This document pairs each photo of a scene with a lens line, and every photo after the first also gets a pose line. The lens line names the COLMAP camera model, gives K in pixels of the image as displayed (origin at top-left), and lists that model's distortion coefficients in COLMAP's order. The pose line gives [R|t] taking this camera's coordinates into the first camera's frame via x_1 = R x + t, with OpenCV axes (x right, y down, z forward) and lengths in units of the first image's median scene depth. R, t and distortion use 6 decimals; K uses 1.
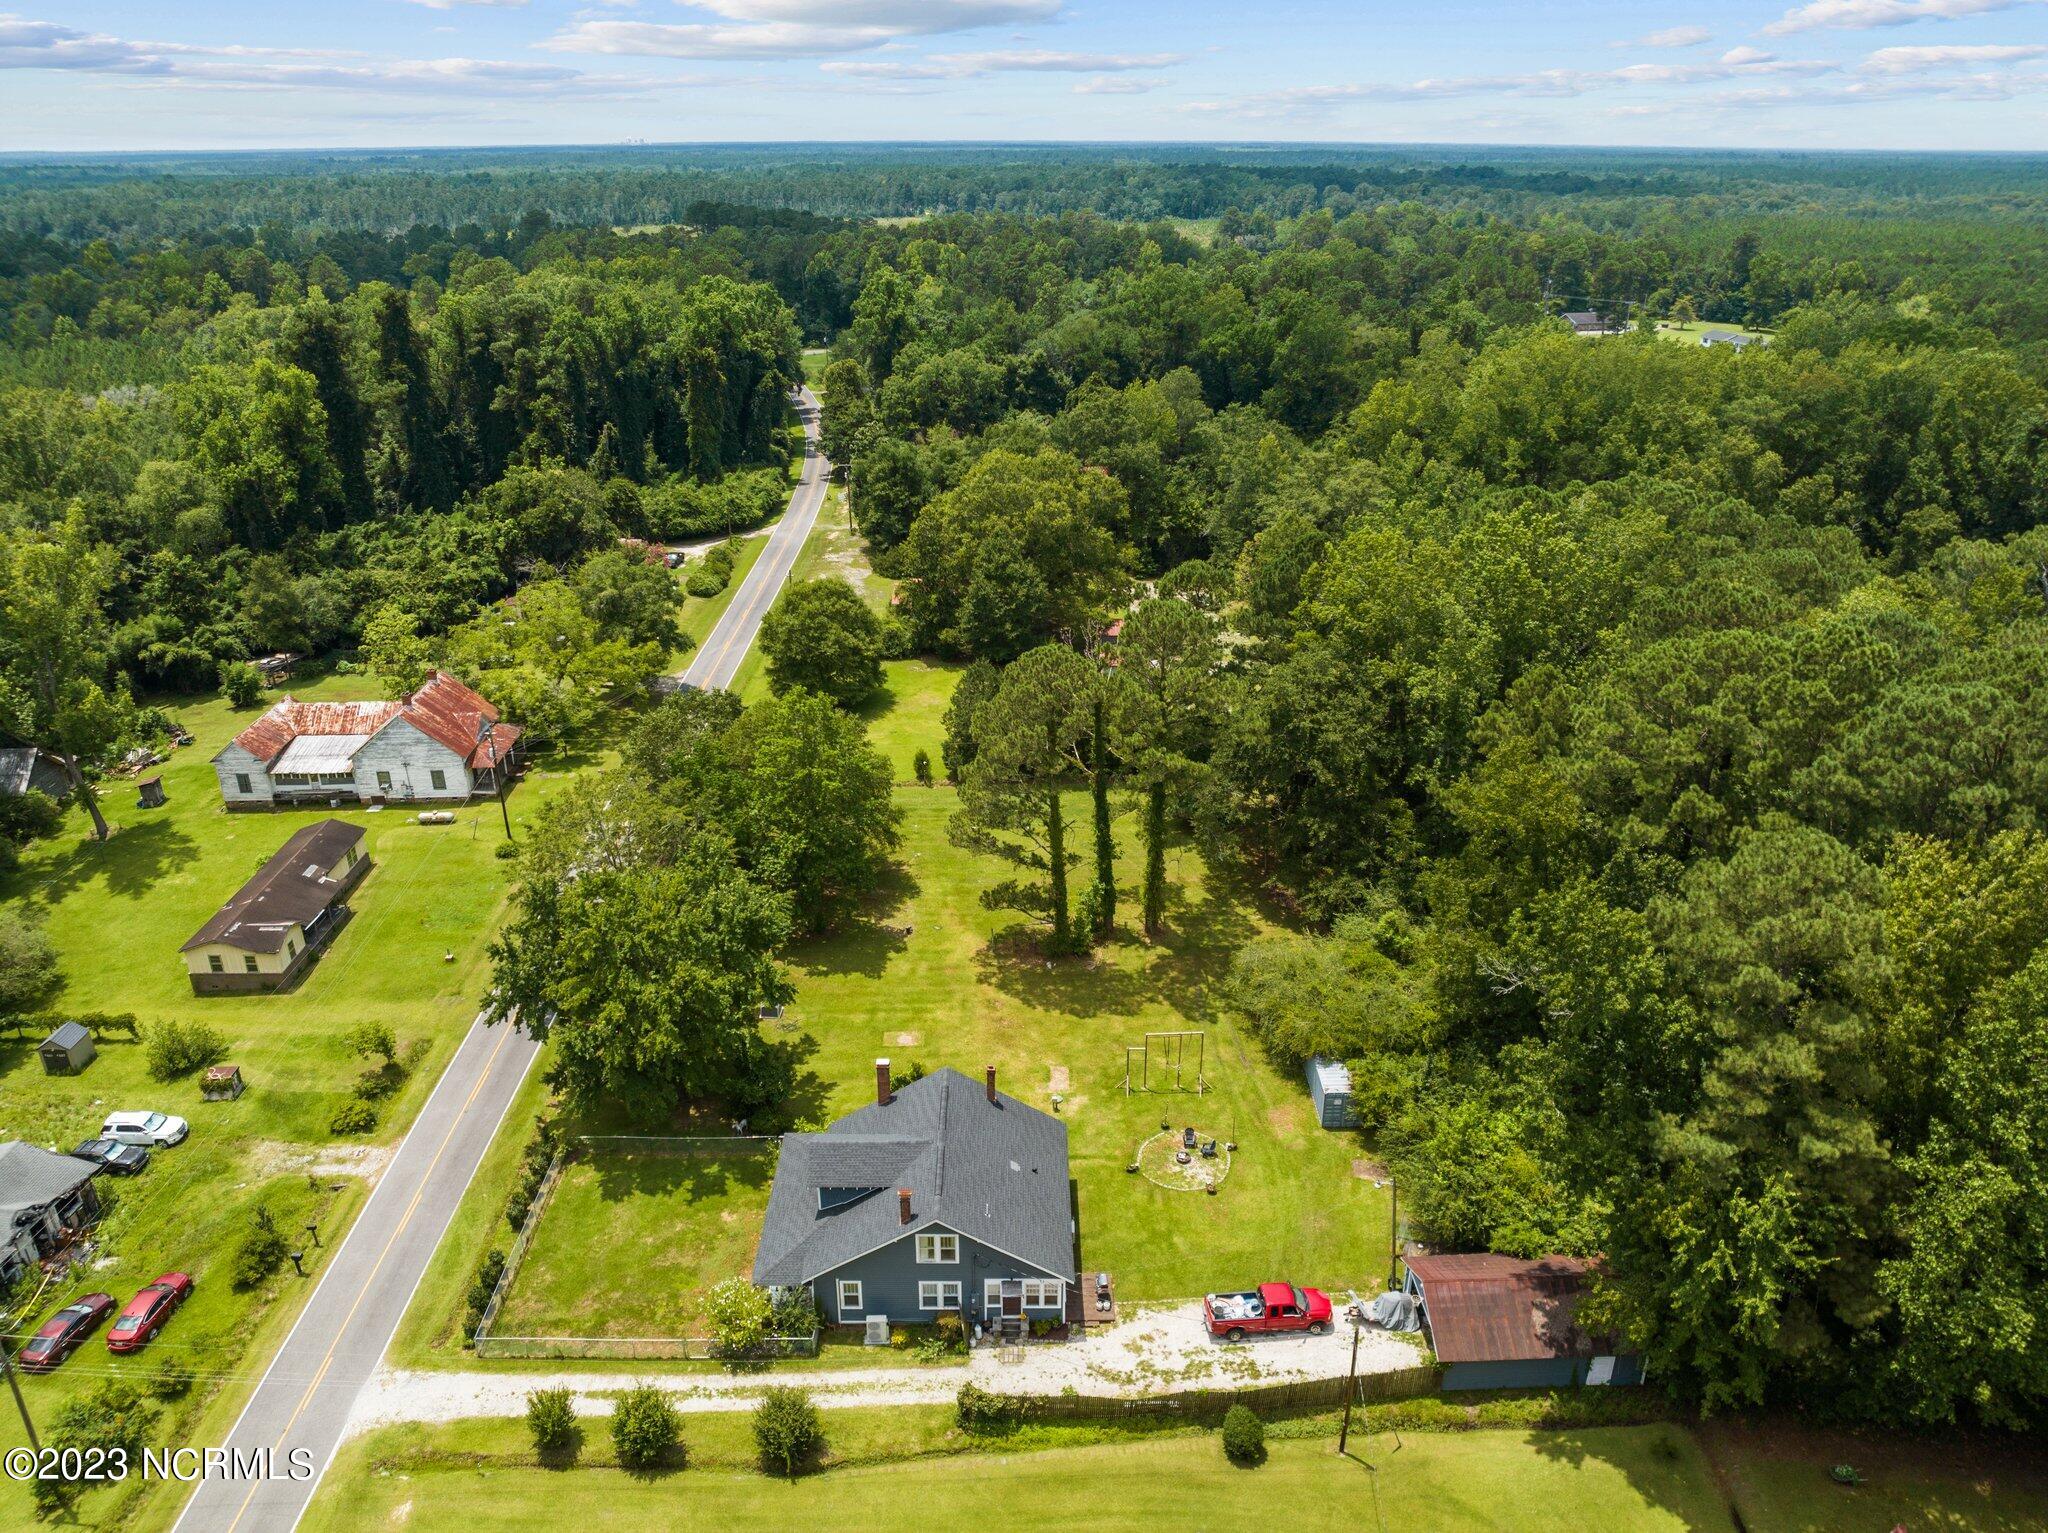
lens RADIAL K [[1446.6, 0, 1021.2], [0, 1446.6, 764.2], [0, 0, 1]] dist [-0.040447, 0.001381]
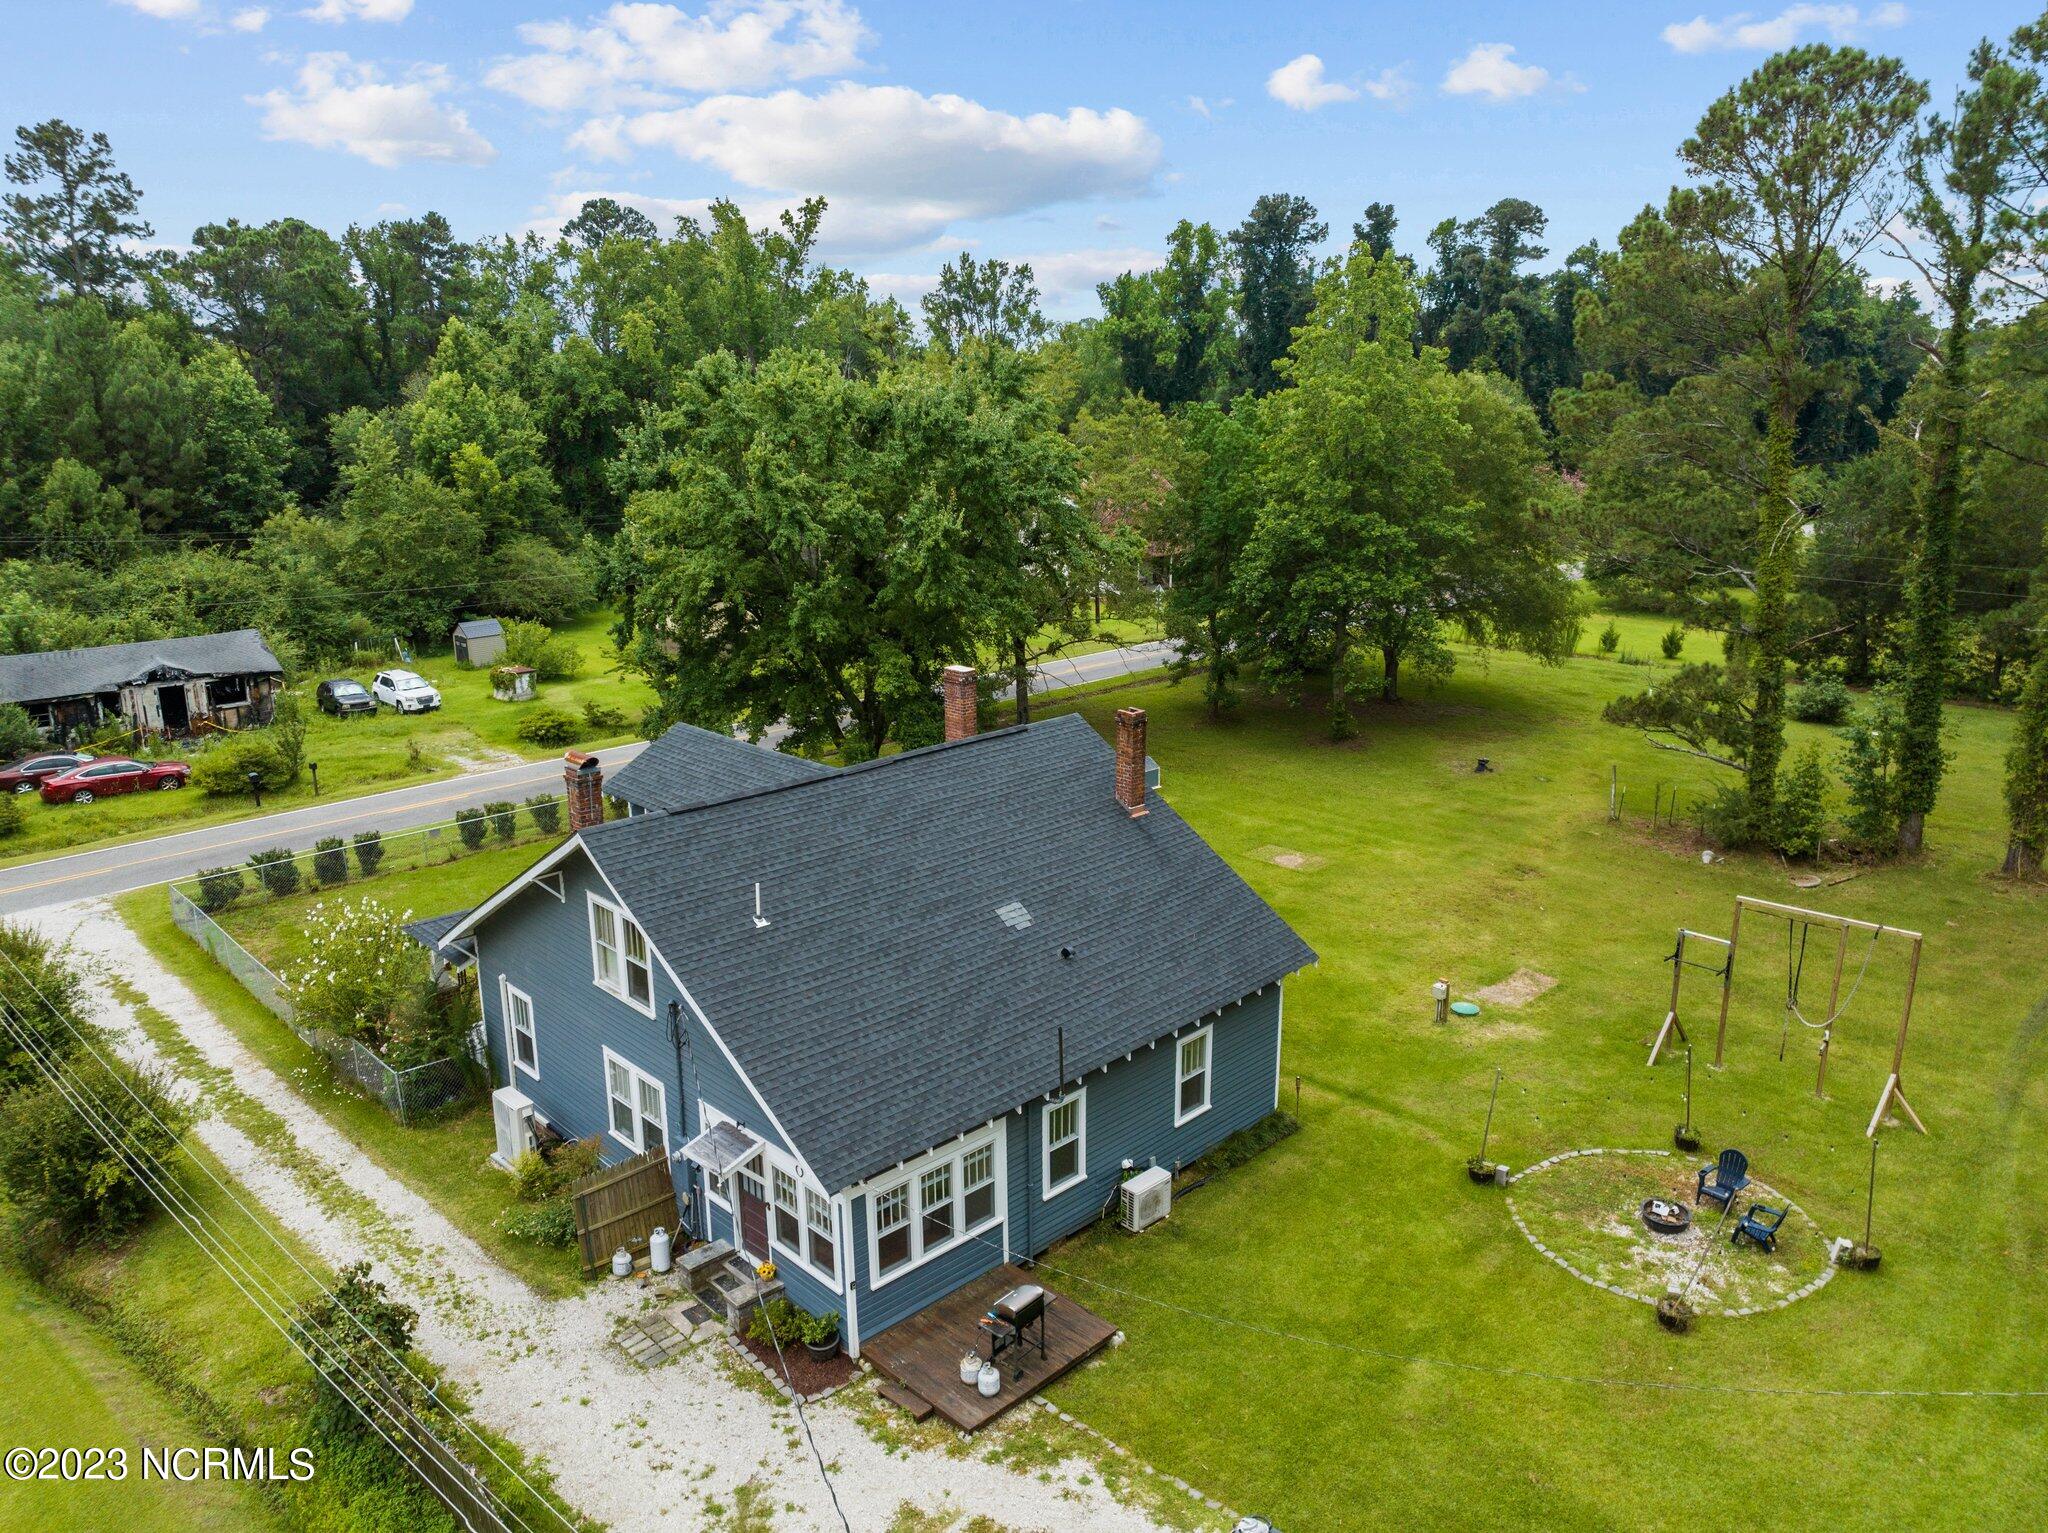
lens RADIAL K [[1446.6, 0, 1021.2], [0, 1446.6, 764.2], [0, 0, 1]] dist [-0.040447, 0.001381]
pose [[0.697642, 0.182671, -0.692767, 0.215603], [-0.285249, 0.957825, -0.034693, 0.234855], [0.657213, 0.221815, 0.720326, 0.679554]]
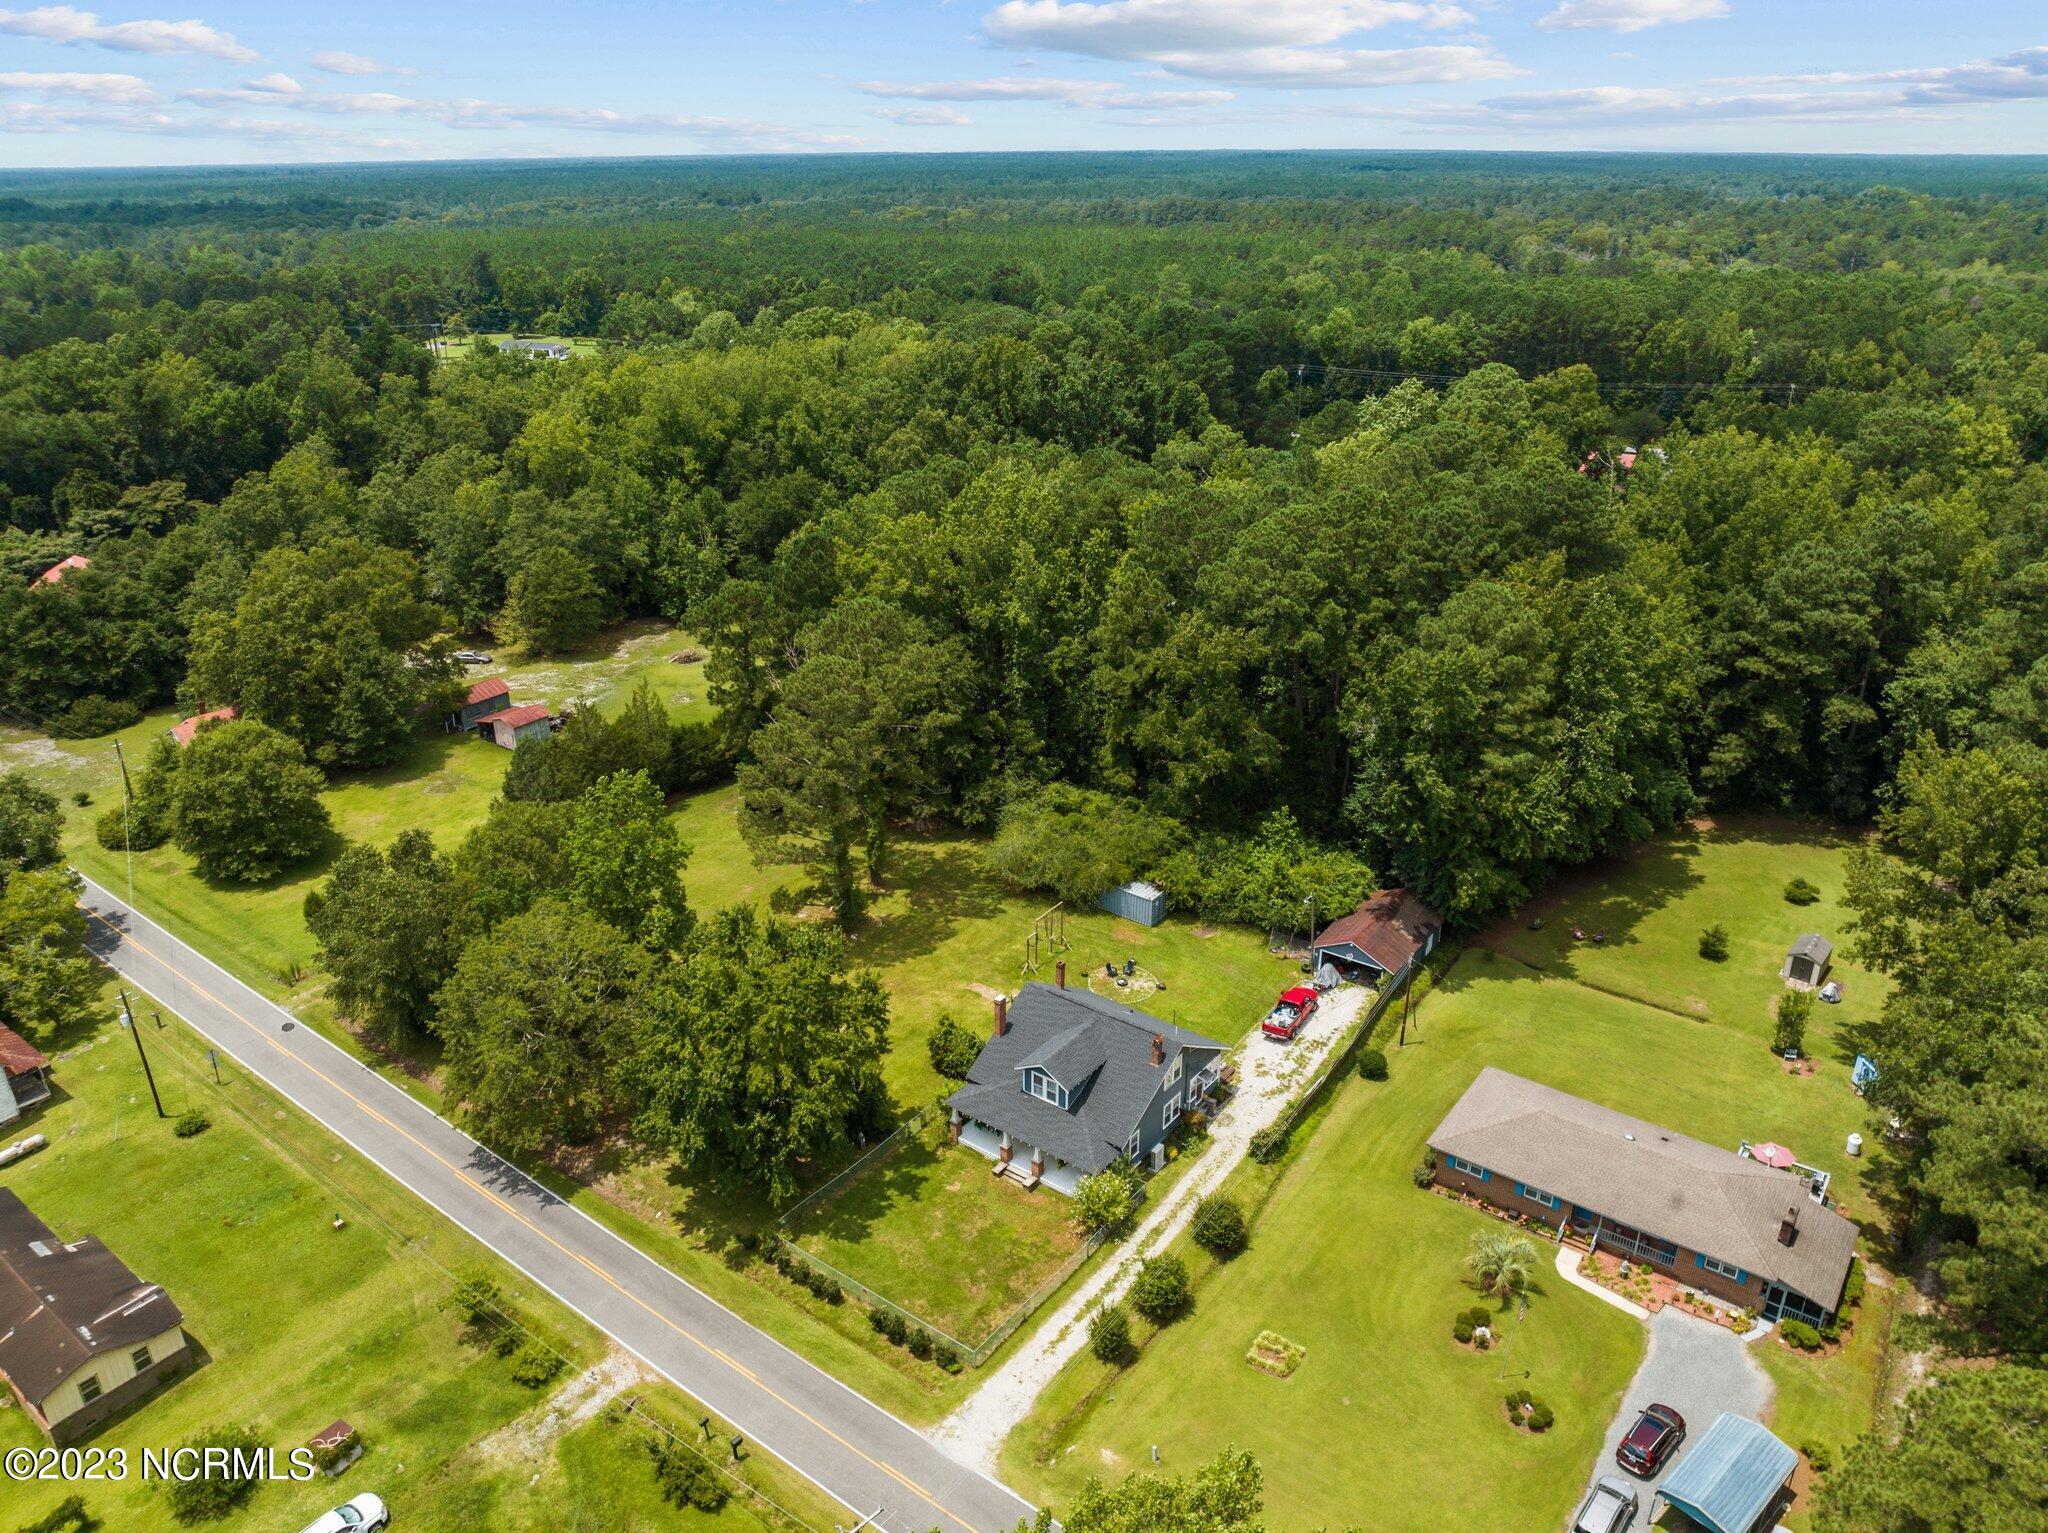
lens RADIAL K [[1438.8, 0, 1014.1], [0, 1438.8, 766.3], [0, 0, 1]] dist [-0.043399, 0.028246]
pose [[0.611779, -0.316895, 0.724779, -0.854466], [0.323878, 0.936275, 0.135985, -0.124949], [-0.721685, 0.151547, 0.675429, 0.157421]]
